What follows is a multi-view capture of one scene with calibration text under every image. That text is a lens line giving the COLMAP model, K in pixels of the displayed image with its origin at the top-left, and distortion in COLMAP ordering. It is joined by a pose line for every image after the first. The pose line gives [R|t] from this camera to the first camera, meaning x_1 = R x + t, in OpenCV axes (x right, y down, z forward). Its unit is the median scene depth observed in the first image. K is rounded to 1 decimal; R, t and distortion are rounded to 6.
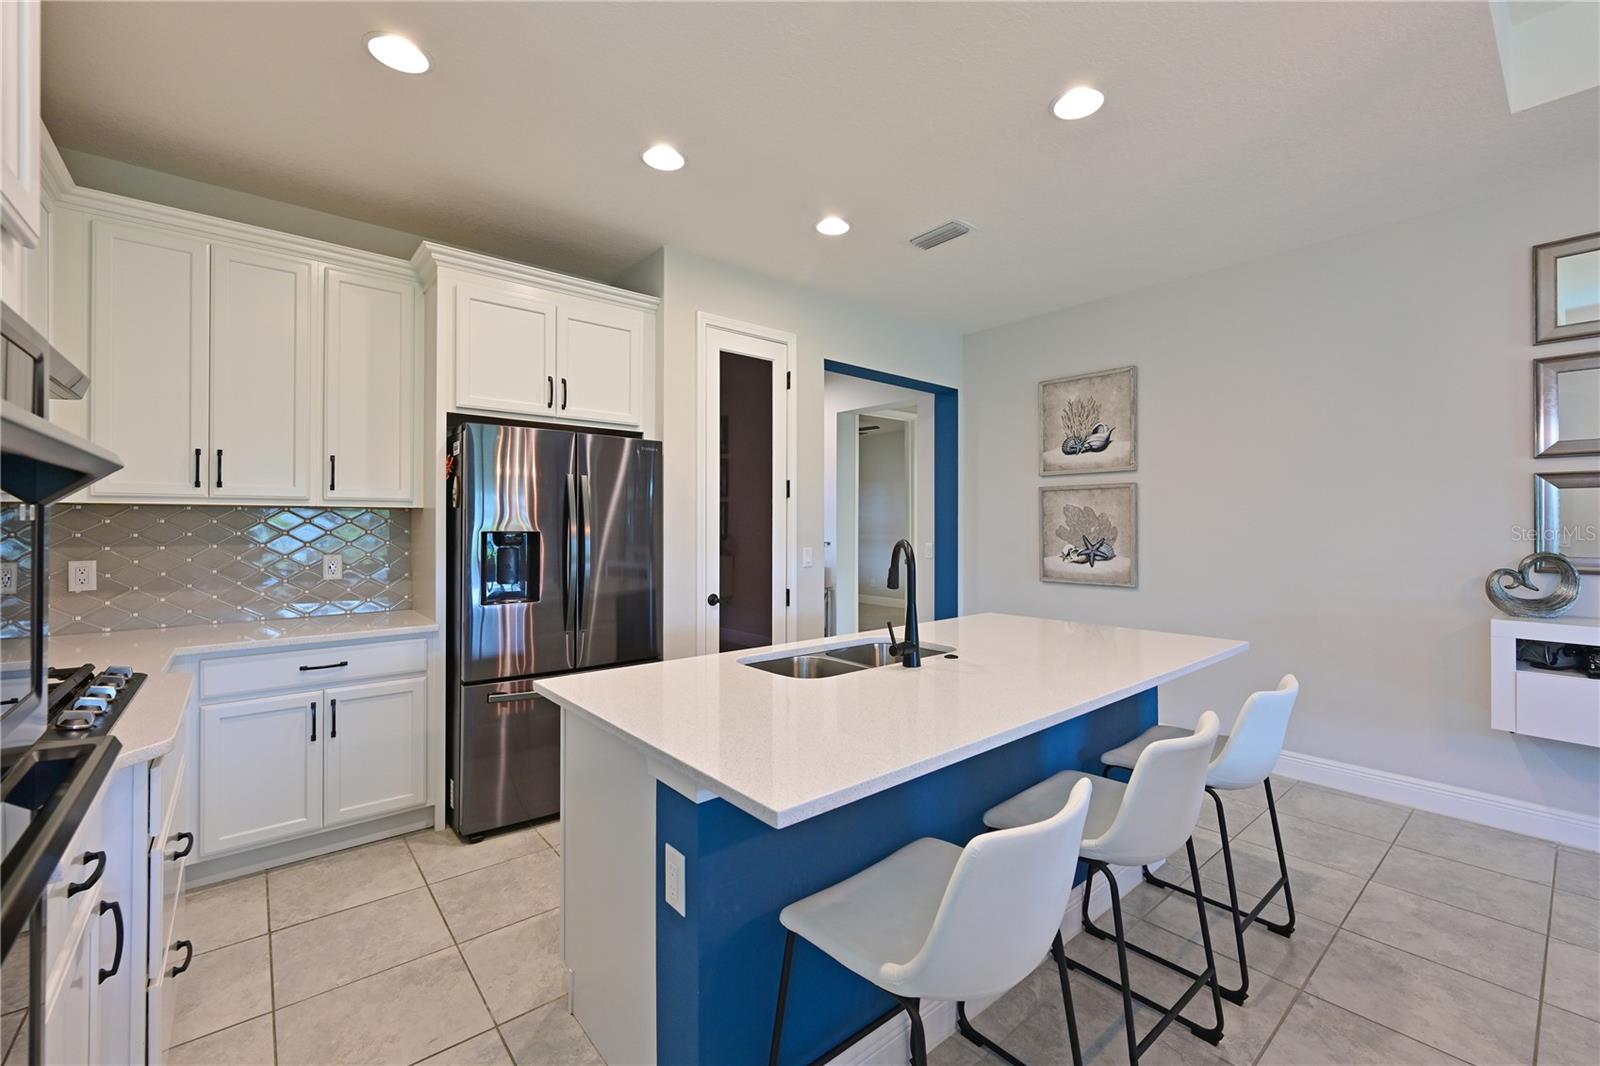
lens RADIAL K [[629.3, 0, 823.3], [0, 629.3, 528.3], [0, 0, 1]] dist [-0.001483, -0.001072]
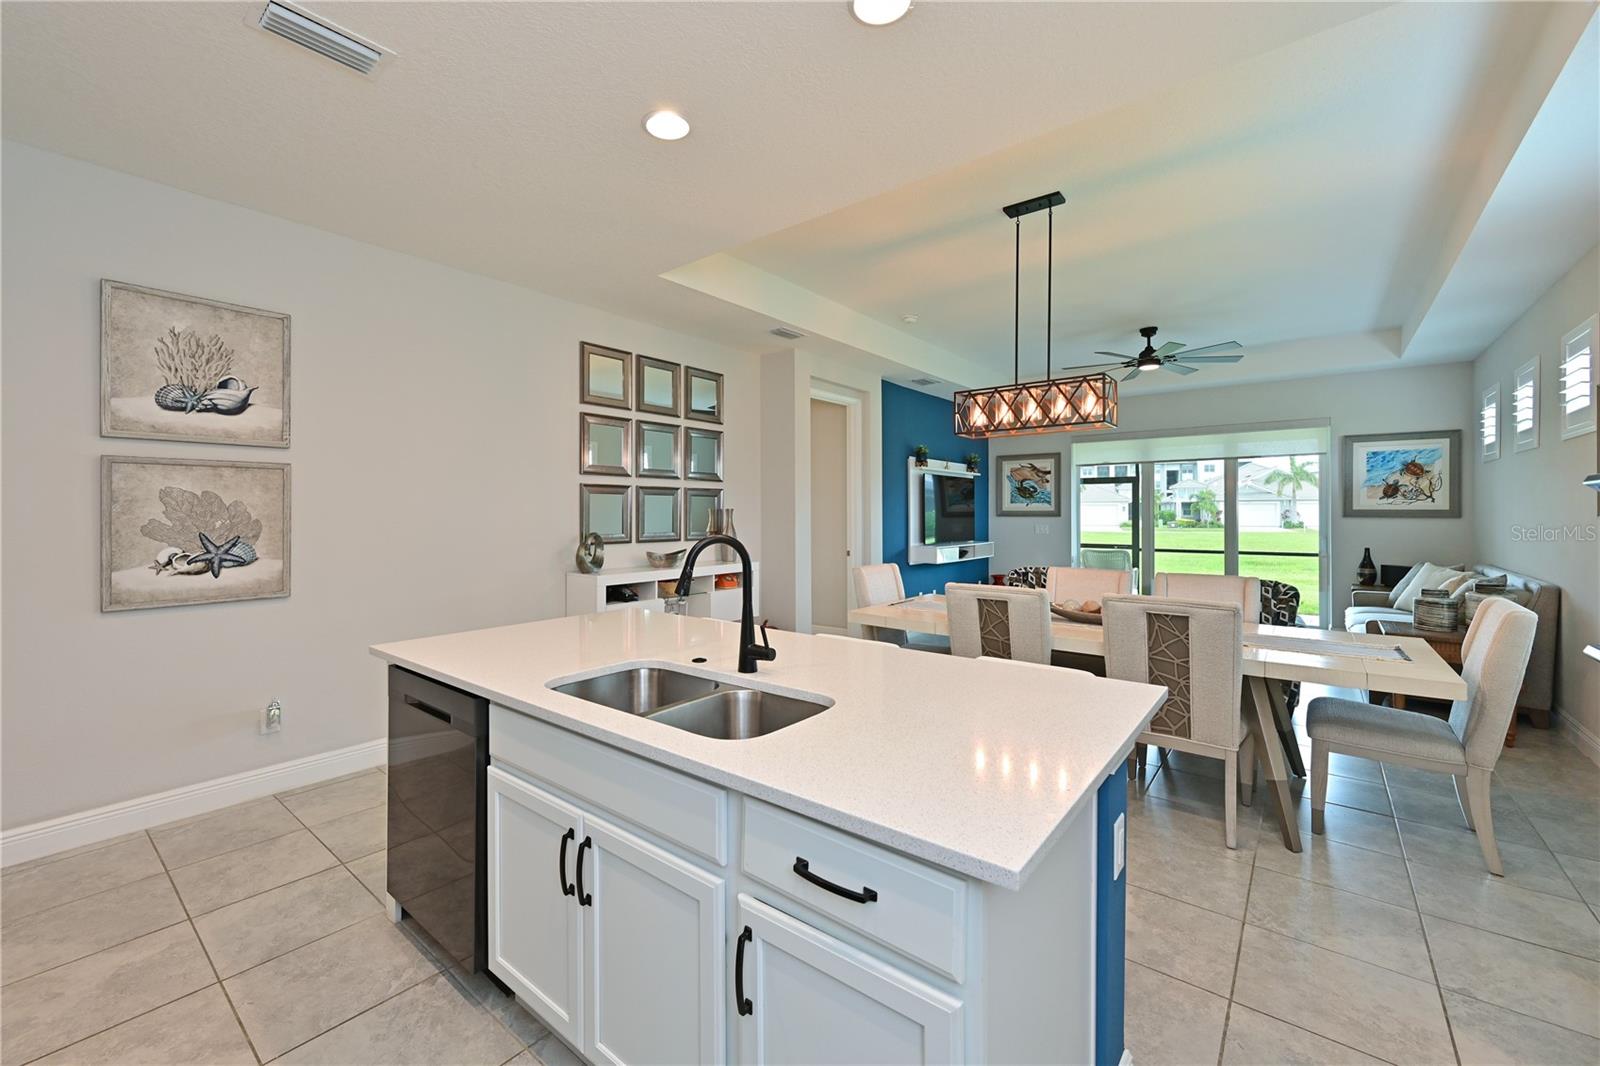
lens RADIAL K [[629.3, 0, 751.3], [0, 629.3, 515.9], [0, 0, 1]] dist [-0.001483, -0.001072]
pose [[-0.125349, -0.004272, 0.992104, -0.359123], [0.012062, 0.999910, 0.005829, -0.004363], [-0.992039, 0.012698, -0.125286, 0.522878]]
